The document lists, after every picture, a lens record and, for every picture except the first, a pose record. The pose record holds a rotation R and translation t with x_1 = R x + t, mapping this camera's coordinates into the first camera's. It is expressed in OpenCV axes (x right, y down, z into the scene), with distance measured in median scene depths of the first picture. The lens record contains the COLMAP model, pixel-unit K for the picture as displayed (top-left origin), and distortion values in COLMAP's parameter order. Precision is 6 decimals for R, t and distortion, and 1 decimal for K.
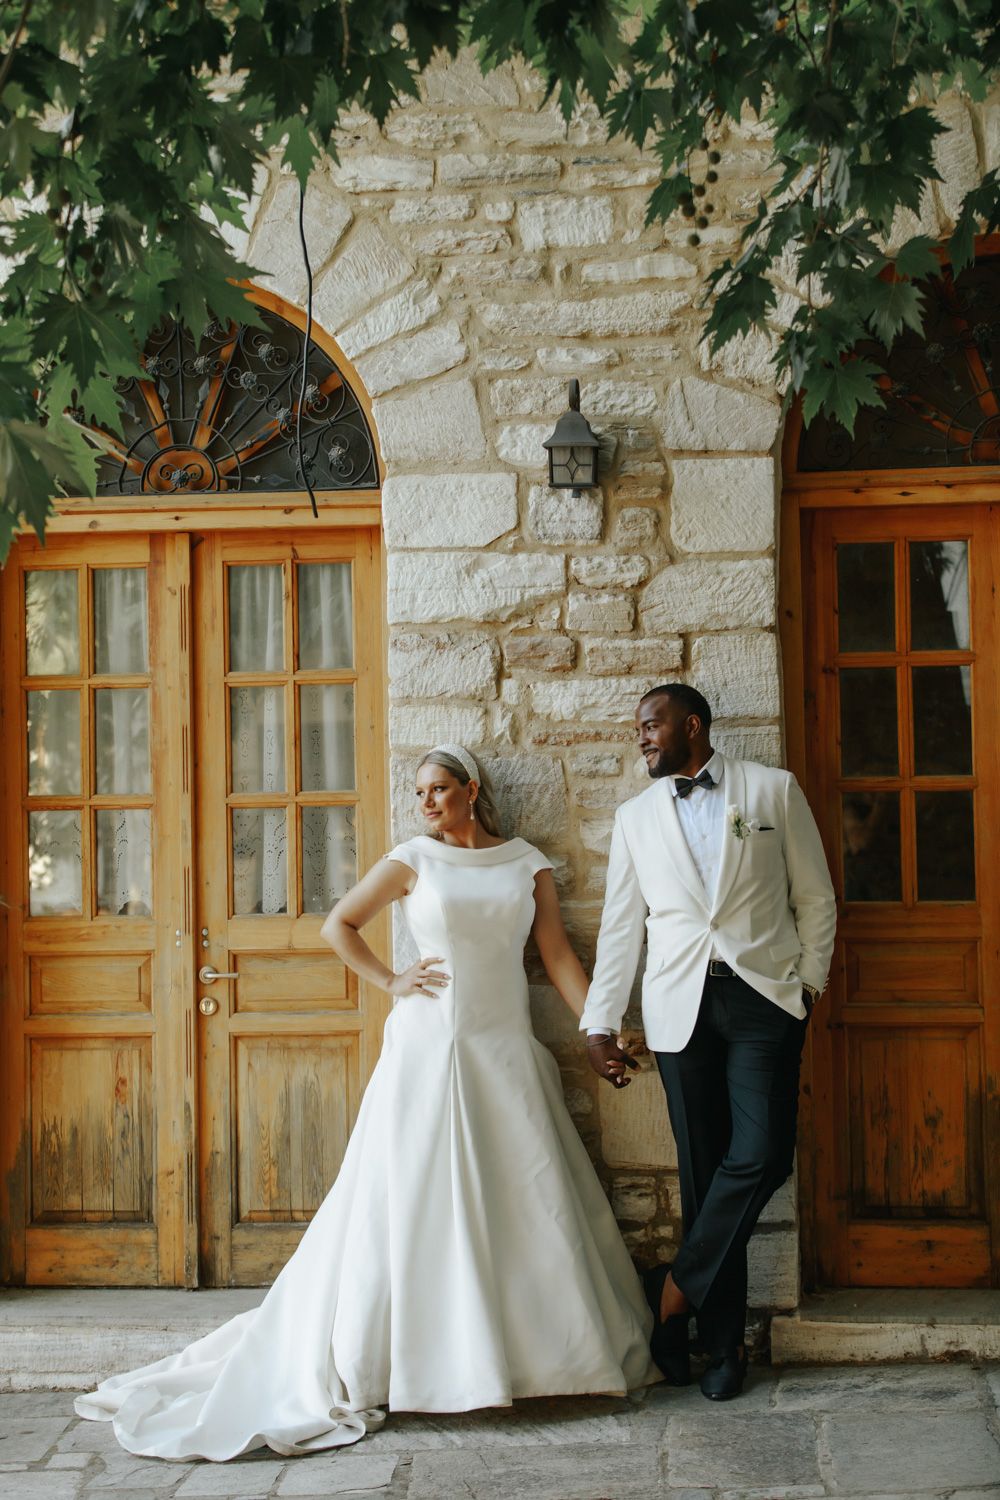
lens RADIAL K [[3100.4, 0, 505.6], [0, 3100.4, 750.6], [0, 0, 1]] dist [0.188686, 0.000000]
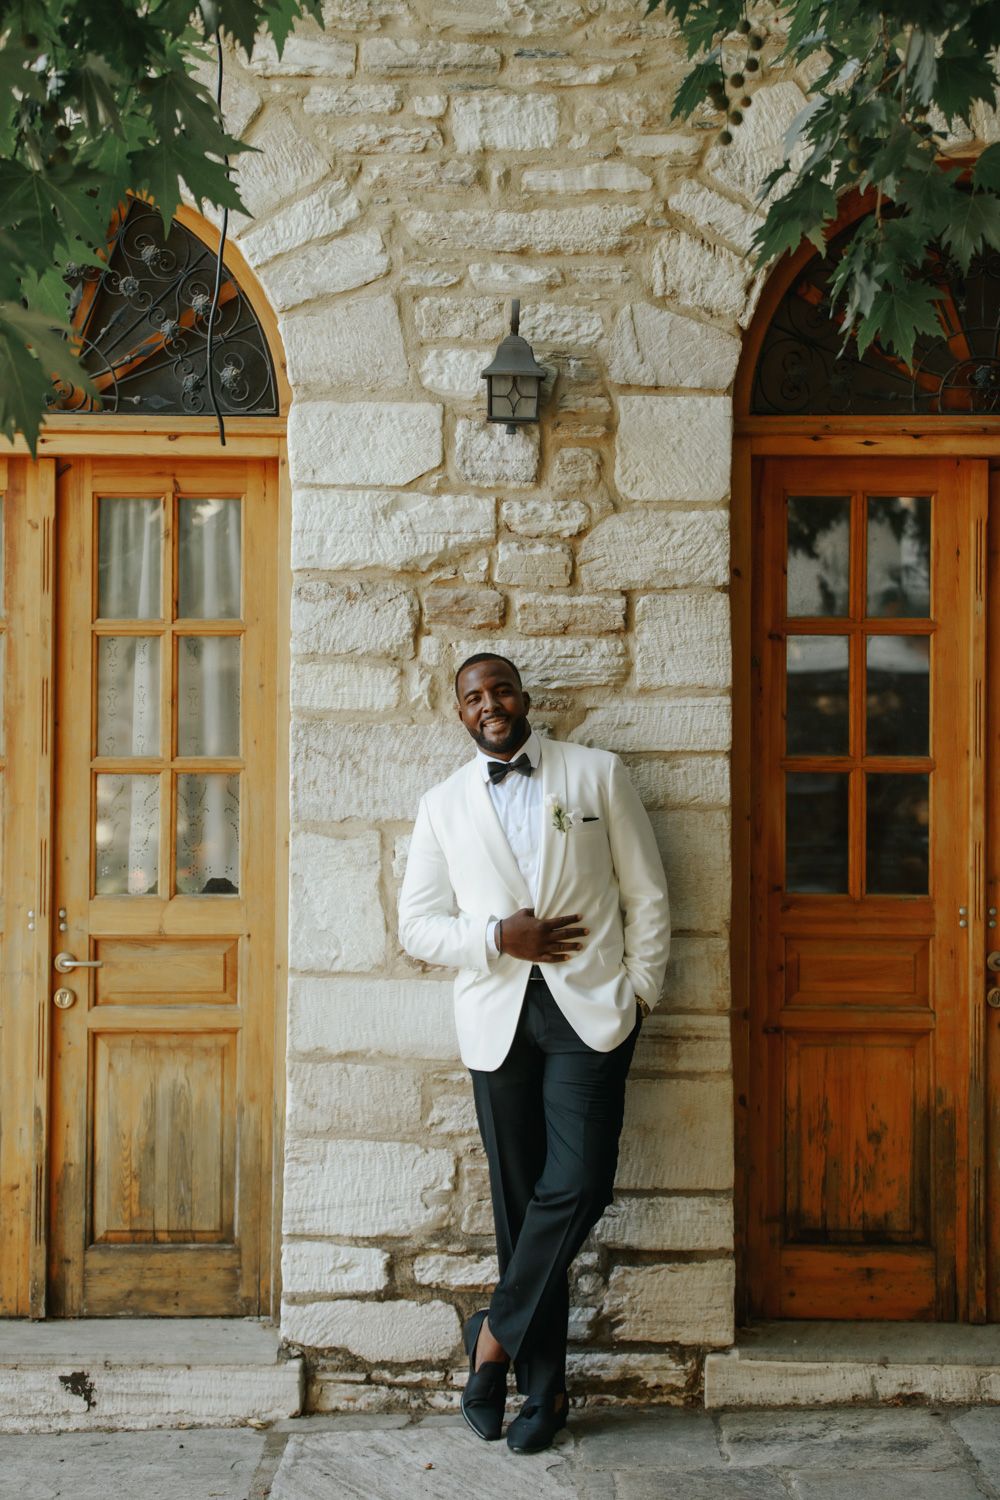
lens RADIAL K [[3100.4, 0, 498.1], [0, 3100.4, 748.1], [0, 0, 1]] dist [0.188686, 0.000000]
pose [[0.992264, 0.024103, 0.121786, -0.086100], [-0.025678, 0.999606, 0.011378, -0.001695], [-0.121464, -0.014418, 0.992491, 0.116228]]
